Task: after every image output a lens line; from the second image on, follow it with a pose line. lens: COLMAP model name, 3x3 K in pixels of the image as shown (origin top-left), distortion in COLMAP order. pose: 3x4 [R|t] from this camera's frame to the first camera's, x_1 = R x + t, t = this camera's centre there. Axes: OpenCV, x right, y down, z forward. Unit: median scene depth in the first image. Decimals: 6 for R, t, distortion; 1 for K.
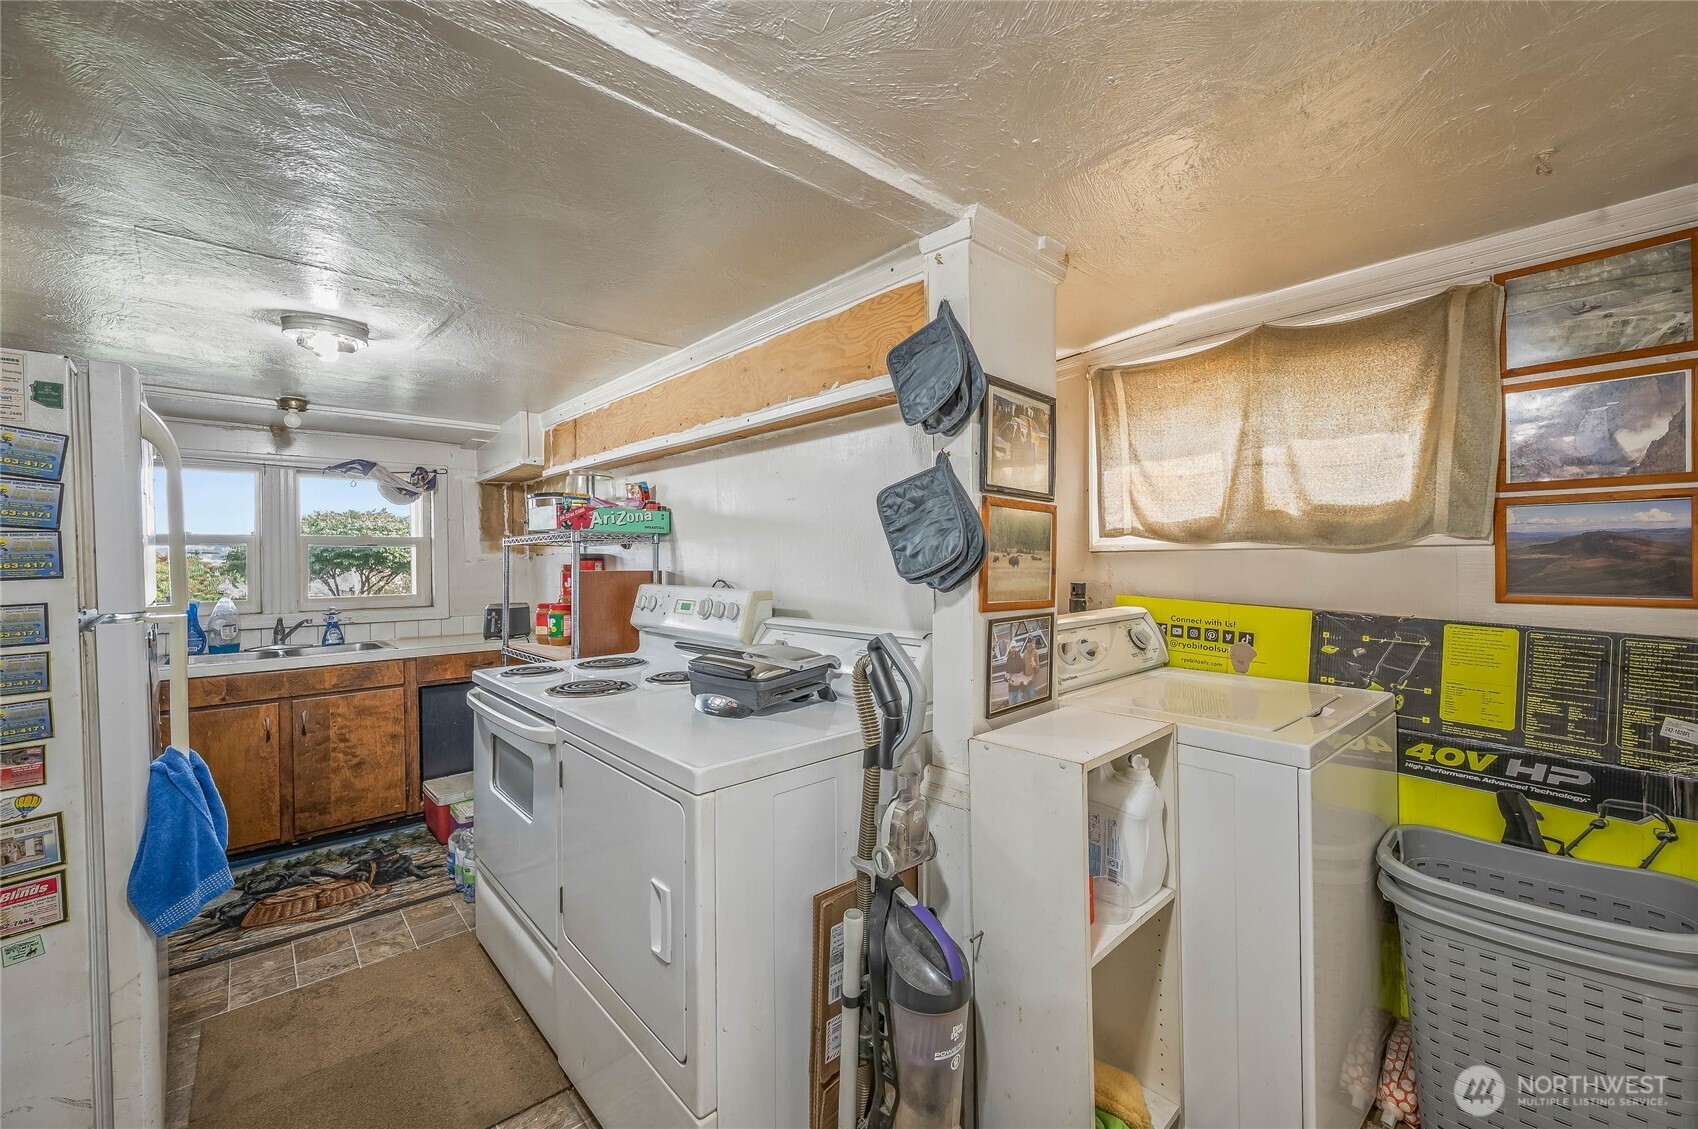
lens RADIAL K [[676.9, 0, 847.3], [0, 676.9, 555.8], [0, 0, 1]] dist [0.001688, -0.000830]
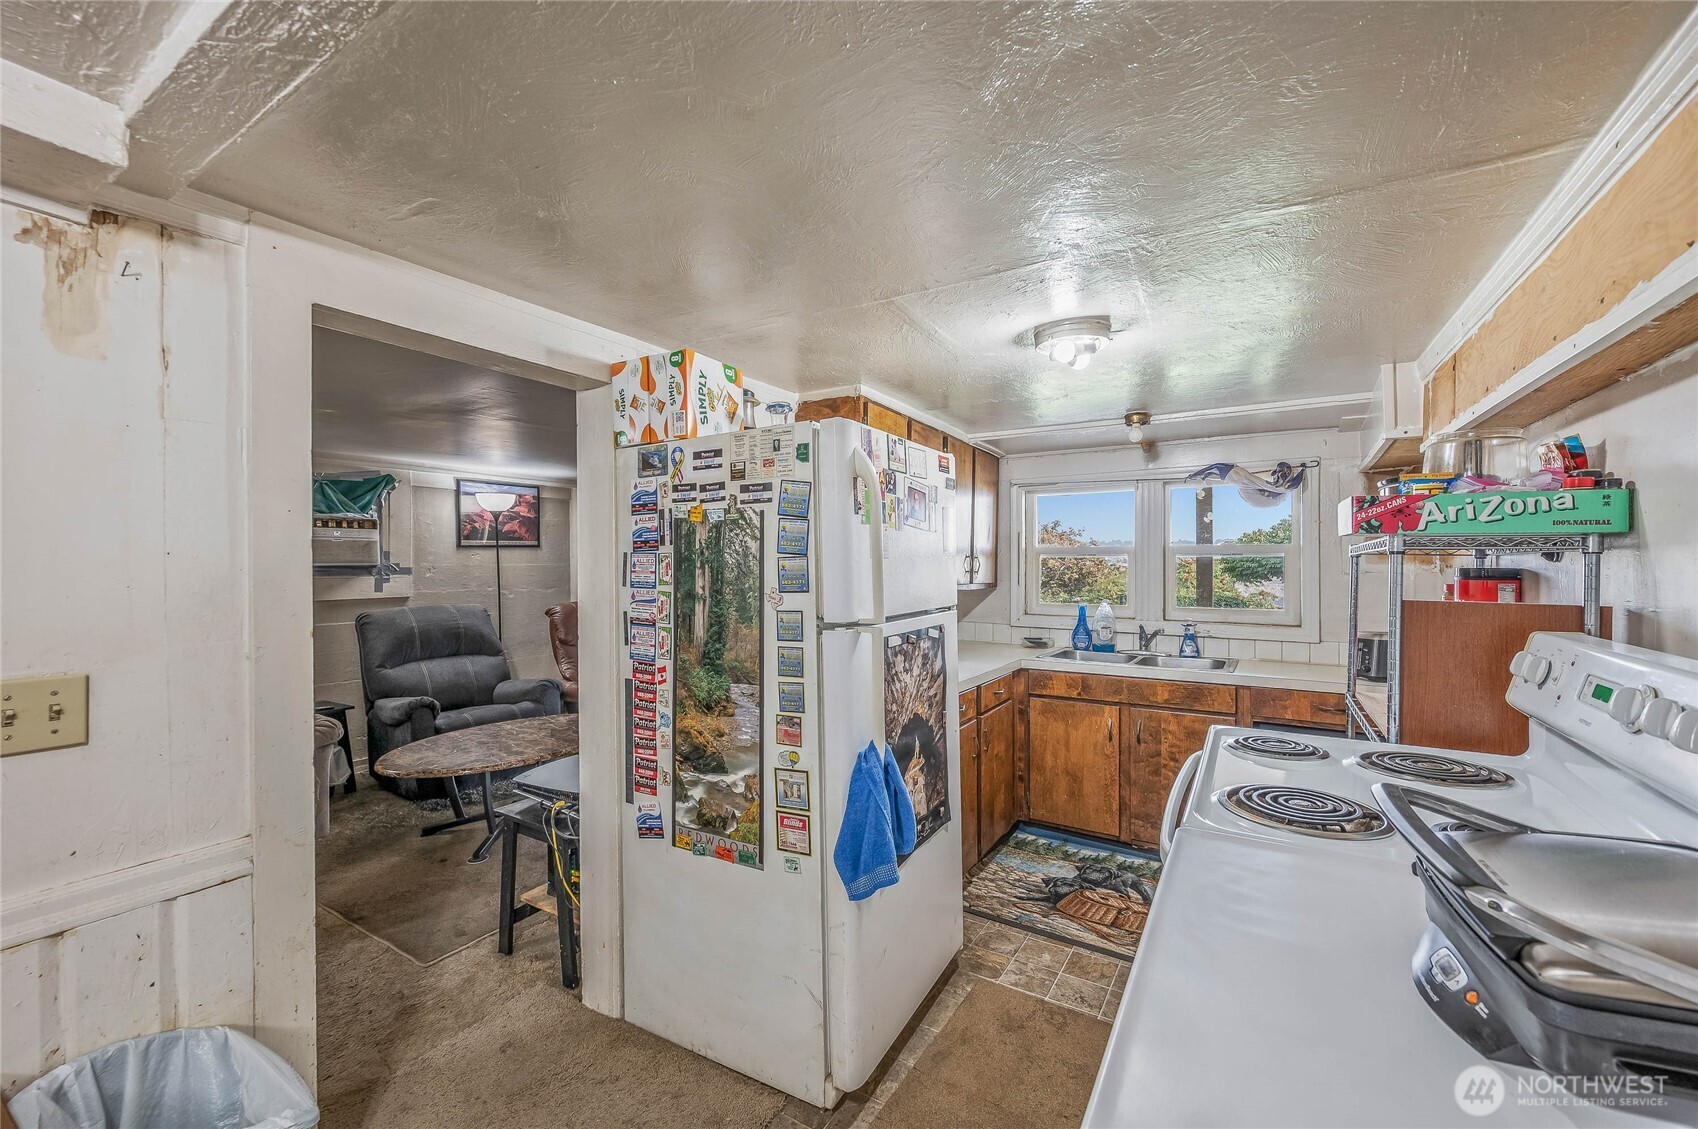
lens RADIAL K [[676.9, 0, 851.0], [0, 676.9, 566.6], [0, 0, 1]] dist [0.001688, -0.000830]
pose [[0.278106, 0.013287, -0.960459, 0.047483], [0.000169, 0.999904, 0.013881, -0.014515], [0.960550, -0.004023, 0.278077, 0.298152]]
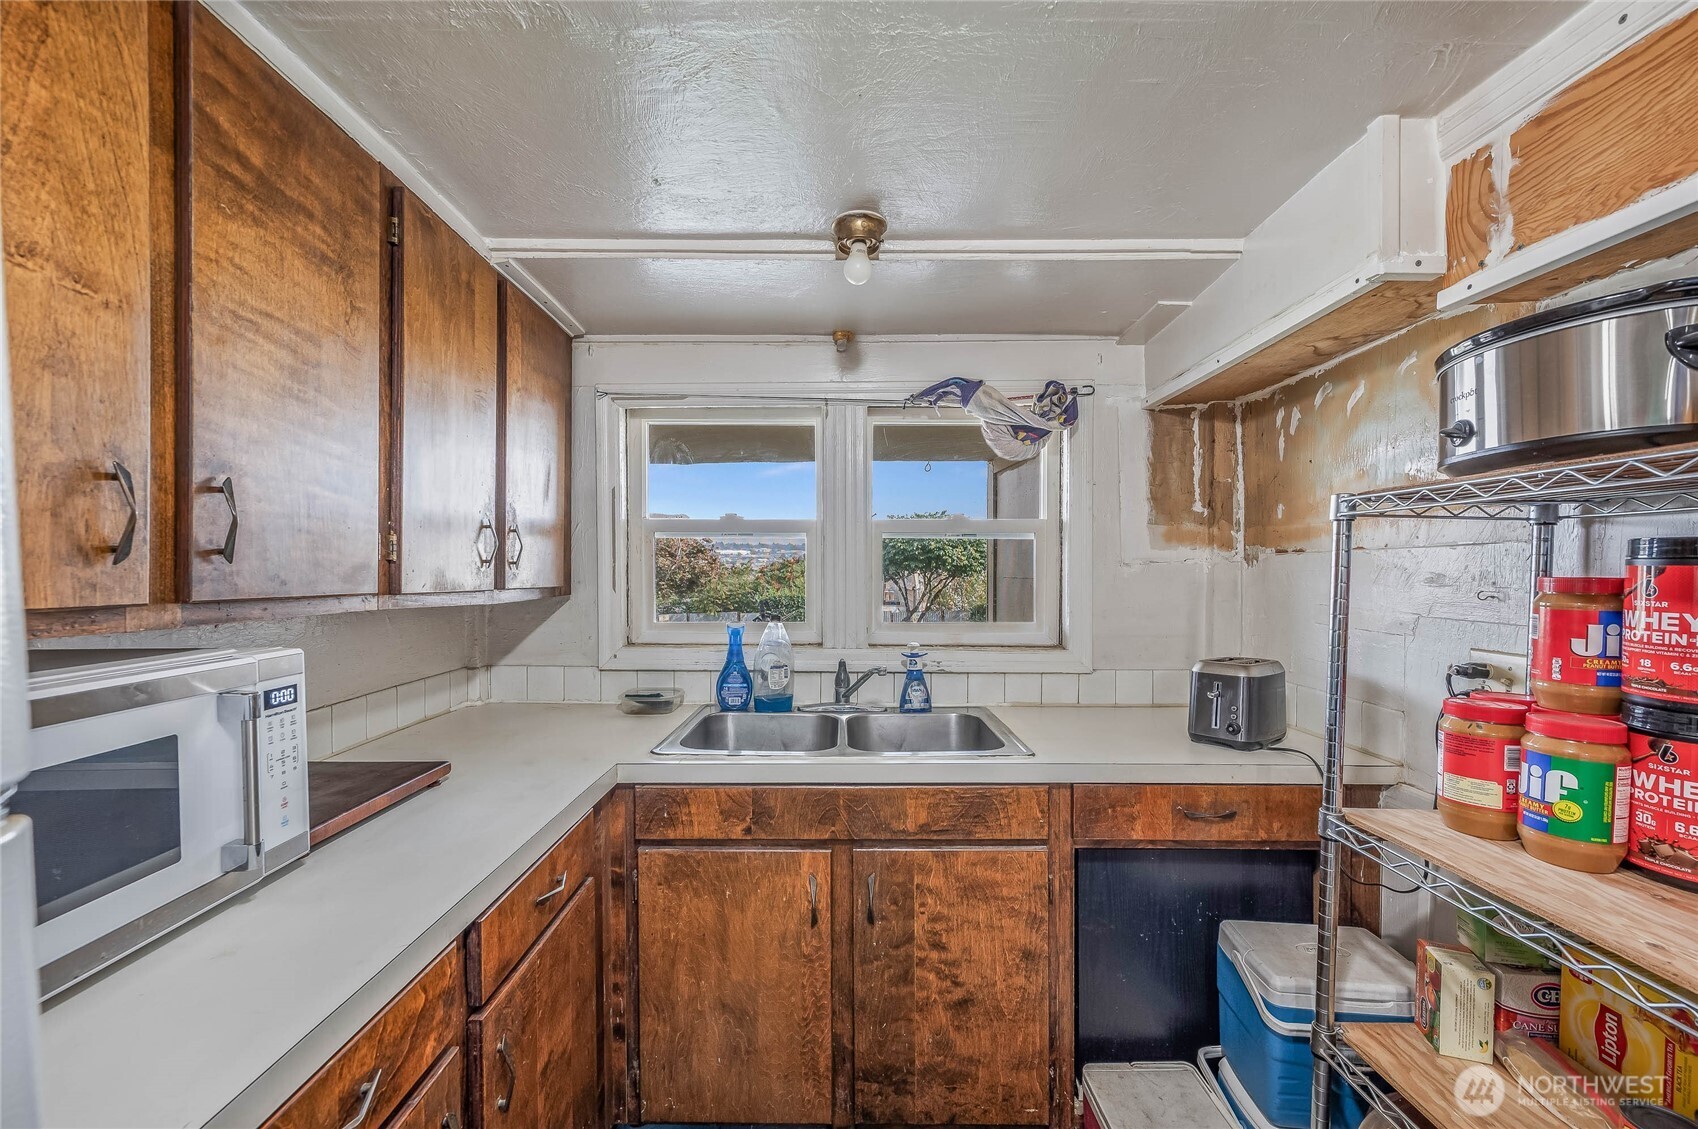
lens RADIAL K [[676.9, 0, 836.0], [0, 676.9, 585.2], [0, 0, 1]] dist [0.001688, -0.000830]
pose [[0.735658, 0.030202, -0.676680, -0.491995], [-0.005504, 0.999239, 0.038615, 0.007043], [0.677331, -0.024683, 0.735264, 0.622517]]
